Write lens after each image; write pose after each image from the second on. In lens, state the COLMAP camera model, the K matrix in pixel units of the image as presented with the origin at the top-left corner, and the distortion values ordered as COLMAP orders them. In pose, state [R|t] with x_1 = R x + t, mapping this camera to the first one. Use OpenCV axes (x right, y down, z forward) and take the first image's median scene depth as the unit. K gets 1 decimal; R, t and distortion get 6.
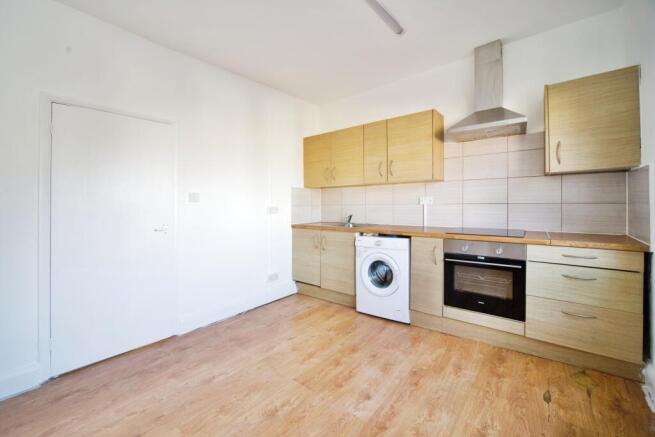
lens RADIAL K [[282.3, 0, 362.4], [0, 282.3, 204.2], [0, 0, 1]] dist [-0.000685, -0.000197]
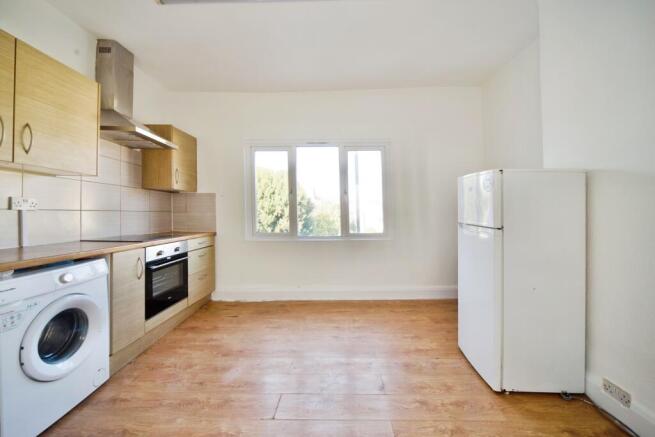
lens RADIAL K [[236.2, 0, 327.4], [0, 236.2, 214.3], [0, 0, 1]] dist [0.000010, -0.000026]
pose [[-0.538839, 0.008583, 0.842365, -0.667335], [0.011127, 0.999933, -0.003071, 0.023257], [-0.842336, 0.007718, -0.538898, 0.904662]]
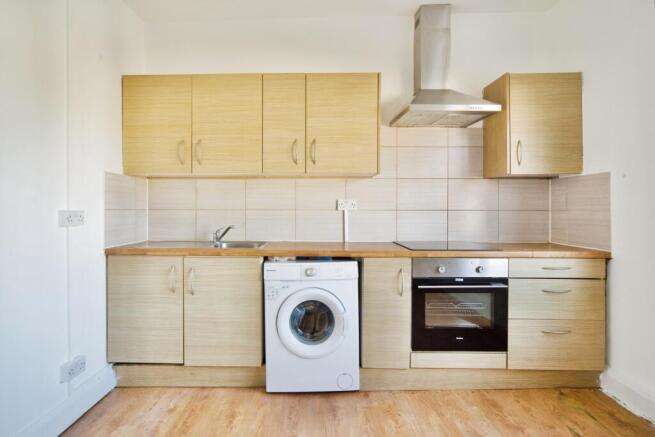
lens RADIAL K [[356.2, 0, 327.5], [0, 356.2, 218.5], [0, 0, 1]] dist [-0.001229, 0.000492]
pose [[0.817088, -0.000473, 0.576513, -0.398586], [-0.007364, 0.999910, 0.011257, 0.014571], [-0.576466, -0.013443, 0.817010, 0.391422]]
